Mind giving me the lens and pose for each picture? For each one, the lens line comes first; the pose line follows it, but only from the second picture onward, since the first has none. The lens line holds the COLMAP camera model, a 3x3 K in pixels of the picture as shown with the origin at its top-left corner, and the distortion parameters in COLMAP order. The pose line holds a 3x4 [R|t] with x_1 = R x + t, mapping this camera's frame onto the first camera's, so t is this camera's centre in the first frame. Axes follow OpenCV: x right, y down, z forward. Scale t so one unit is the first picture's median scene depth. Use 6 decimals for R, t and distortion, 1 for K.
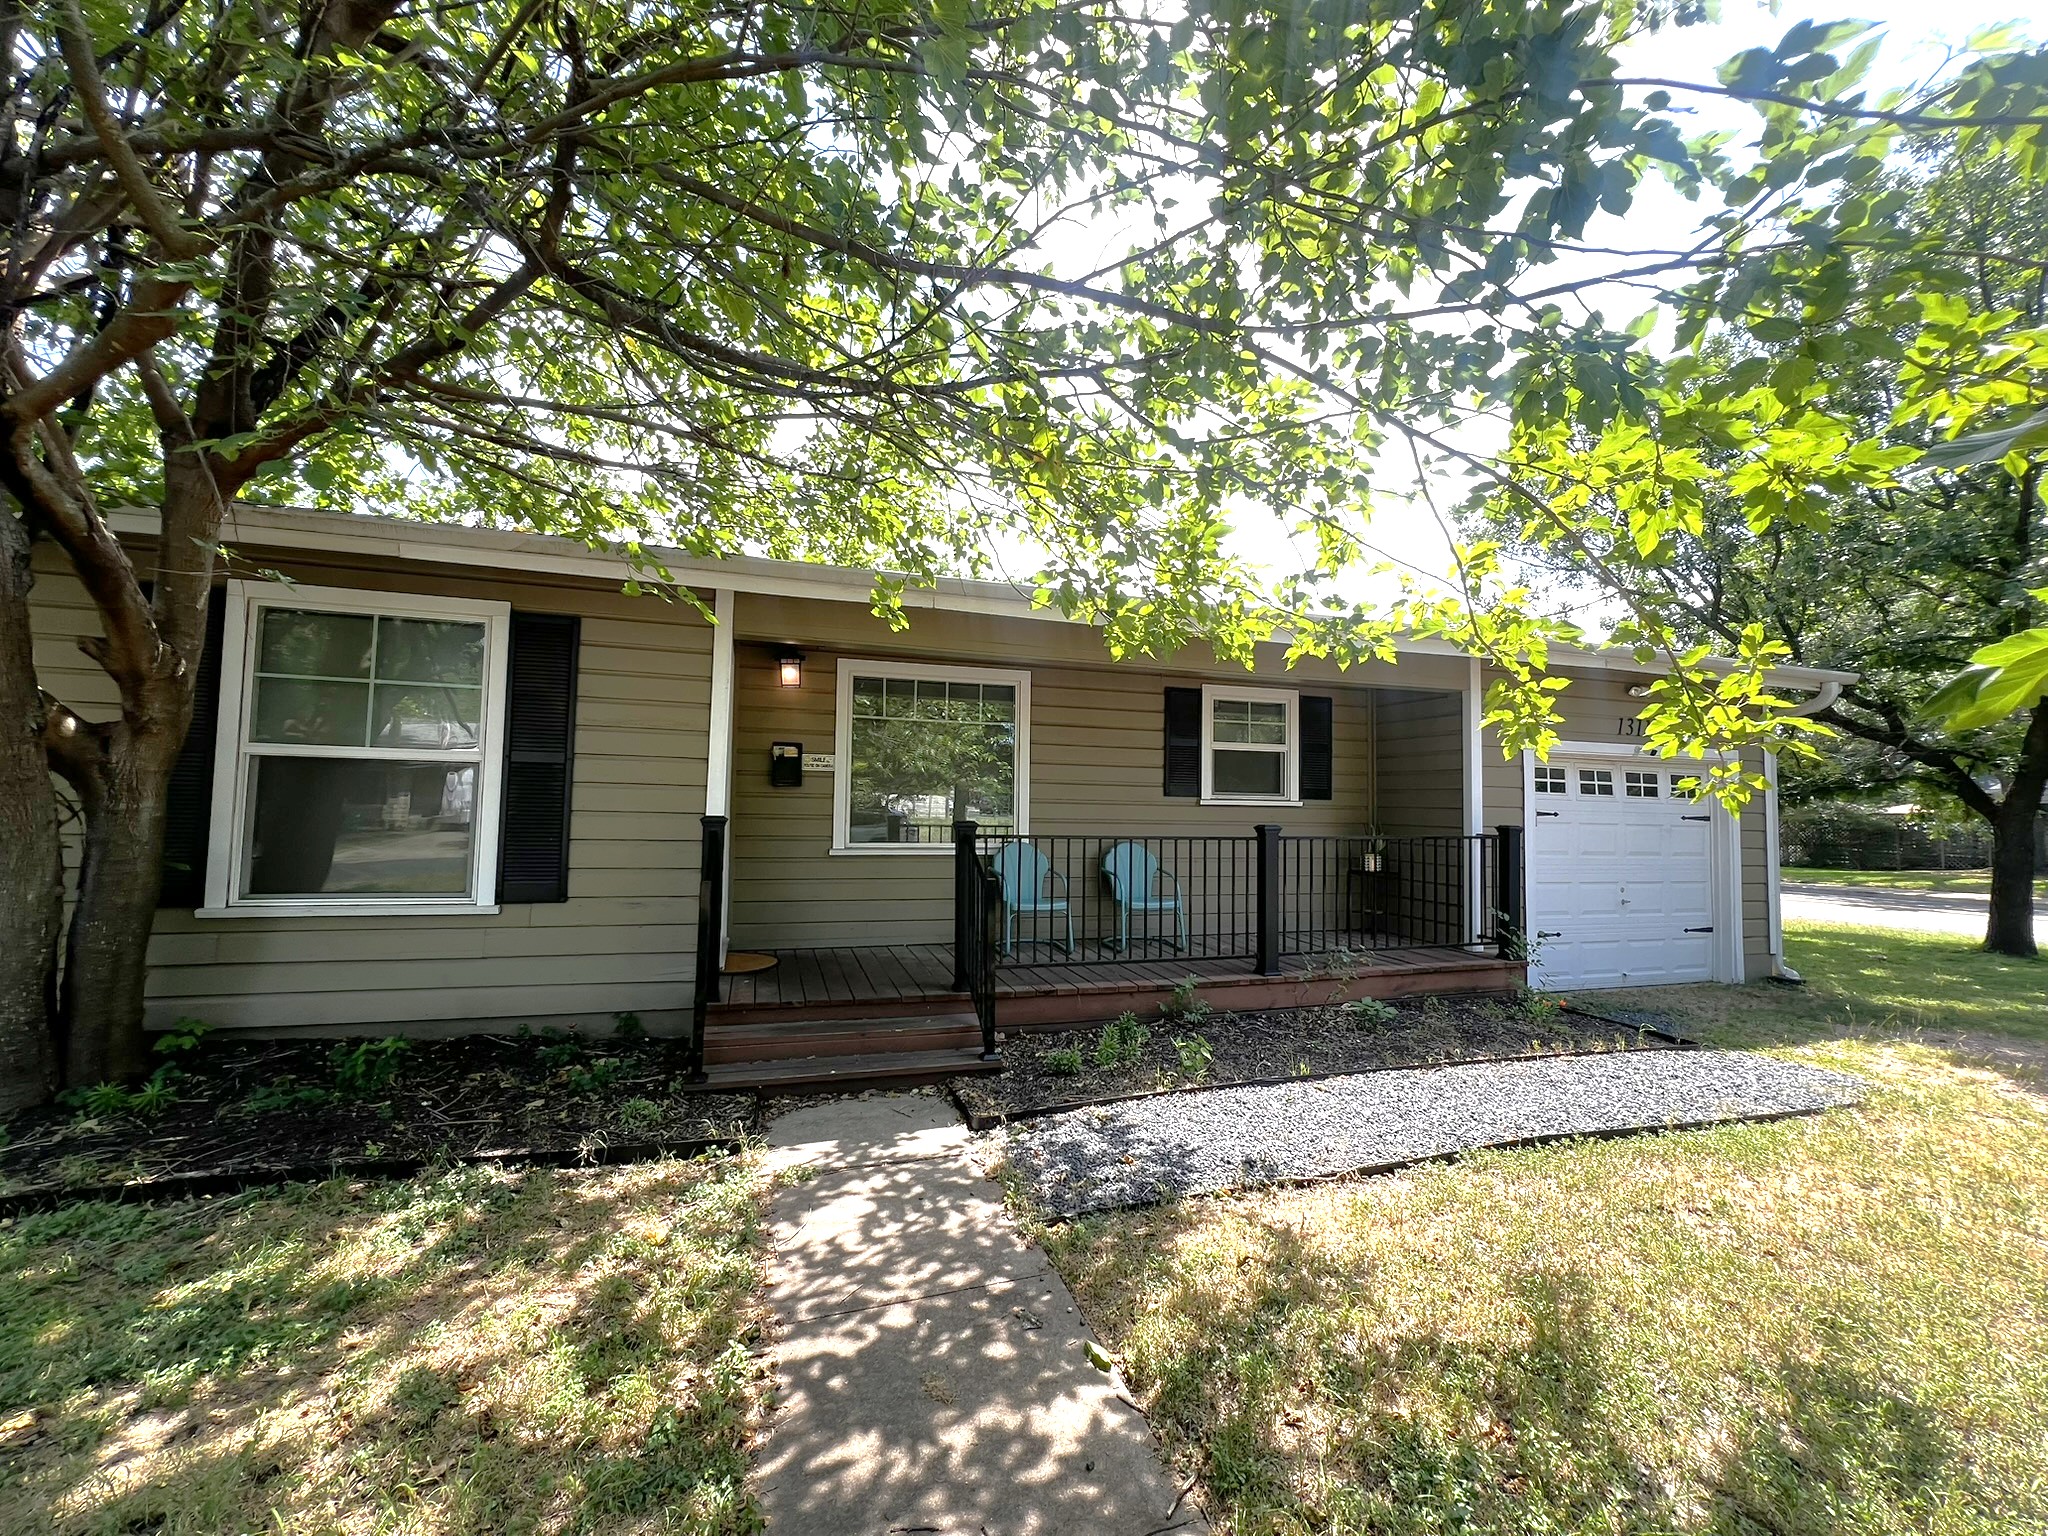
lens RADIAL K [[826.7, 0, 1031.3], [0, 826.7, 766.2], [0, 0, 1]] dist [-0.006004, 0.002207]
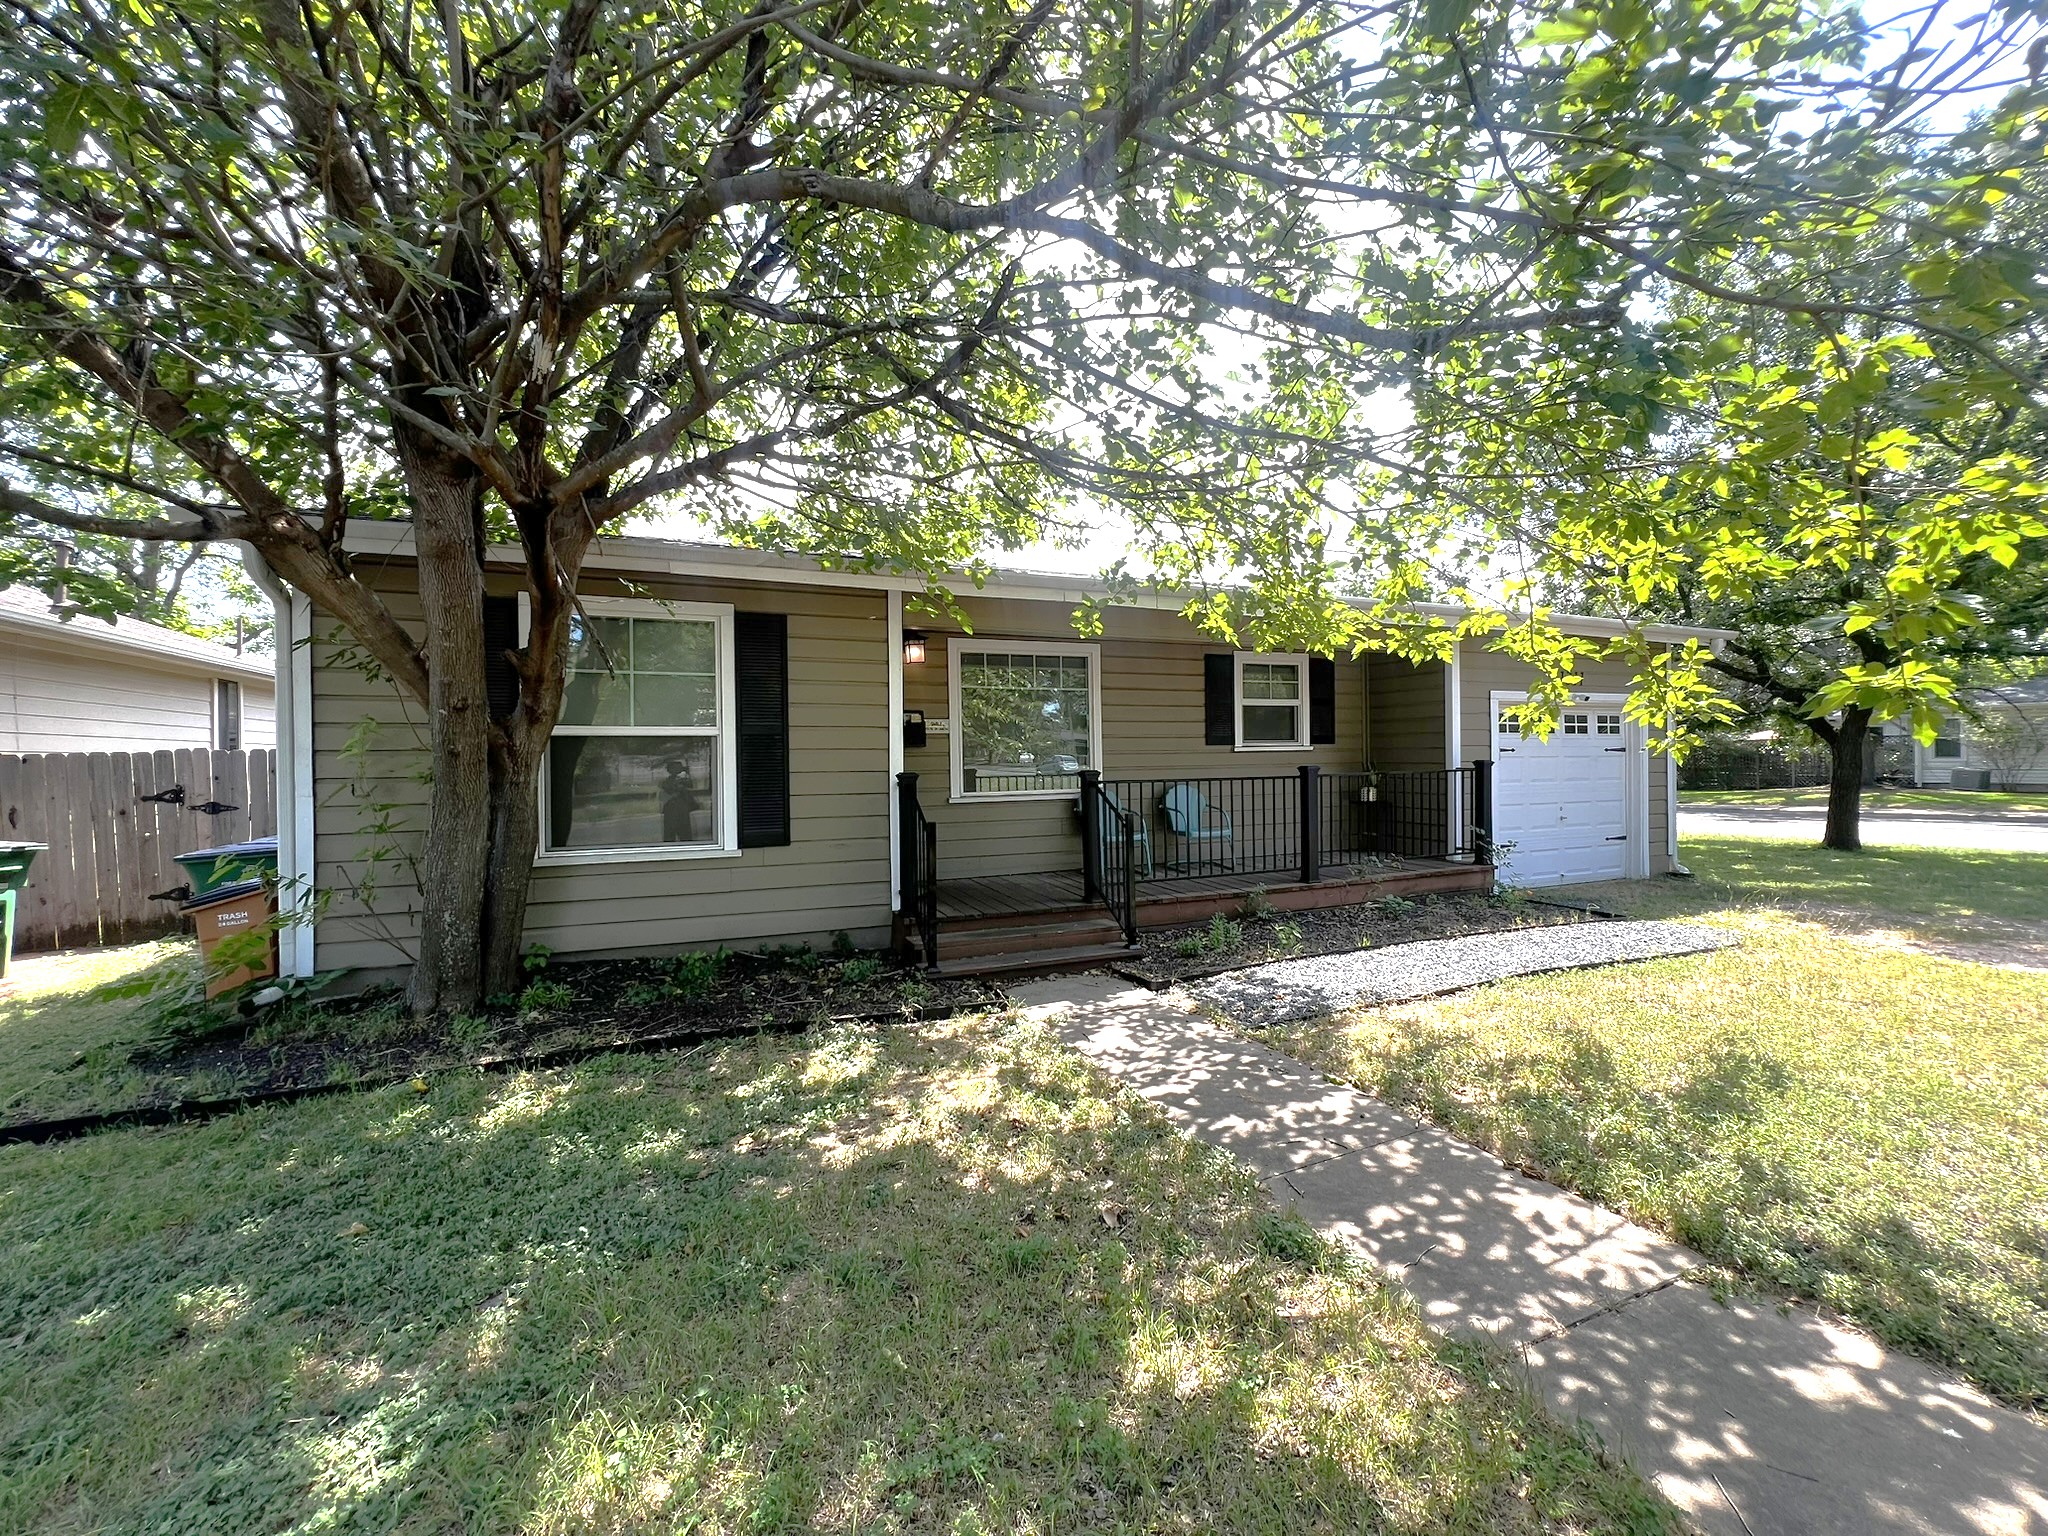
lens RADIAL K [[826.7, 0, 1026.9], [0, 826.7, 766.7], [0, 0, 1]] dist [-0.006004, 0.002207]
pose [[0.995802, -0.032236, 0.085665, -0.312506], [0.026827, 0.997617, 0.063563, -0.024608], [-0.087510, -0.060998, 0.994294, -0.275329]]
